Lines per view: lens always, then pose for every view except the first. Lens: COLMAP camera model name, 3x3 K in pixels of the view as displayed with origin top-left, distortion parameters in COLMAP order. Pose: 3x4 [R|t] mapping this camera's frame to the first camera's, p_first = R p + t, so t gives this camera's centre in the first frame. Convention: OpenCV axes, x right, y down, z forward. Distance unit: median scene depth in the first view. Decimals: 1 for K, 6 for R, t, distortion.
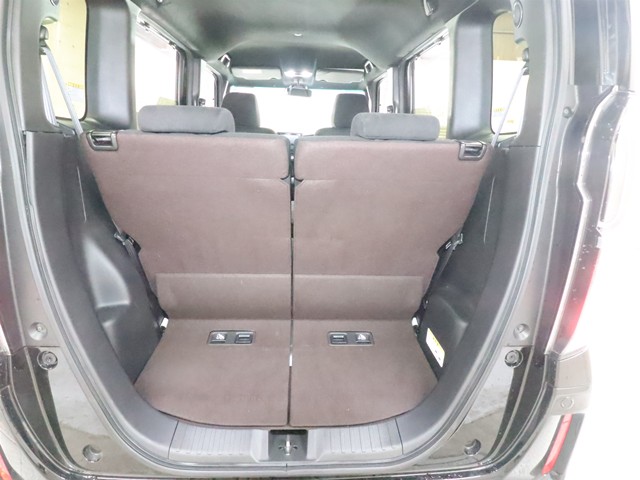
lens RADIAL K [[337.9, 0, 320.0], [0, 337.9, 240.0], [0, 0, 1]] dist [-0.022540, -0.001341]
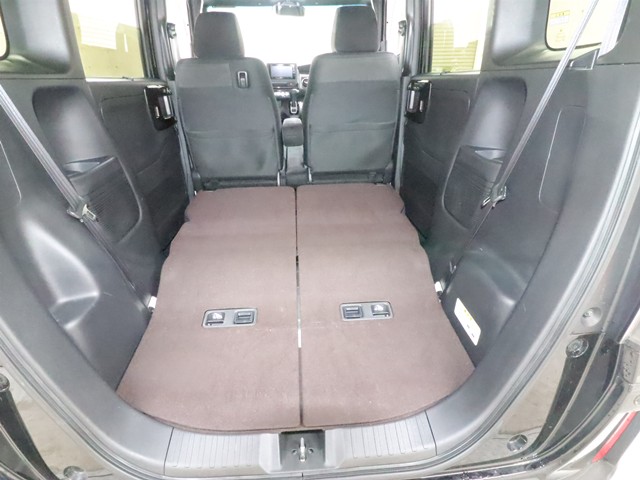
lens RADIAL K [[337.9, 0, 320.0], [0, 337.9, 240.0], [0, 0, 1]] dist [-0.022540, -0.001341]
pose [[0.998883, -0.046470, -0.008553, -0.017594], [0.047250, 0.983171, 0.176470, -0.063714], [0.000209, -0.176677, 0.984269, 0.234957]]
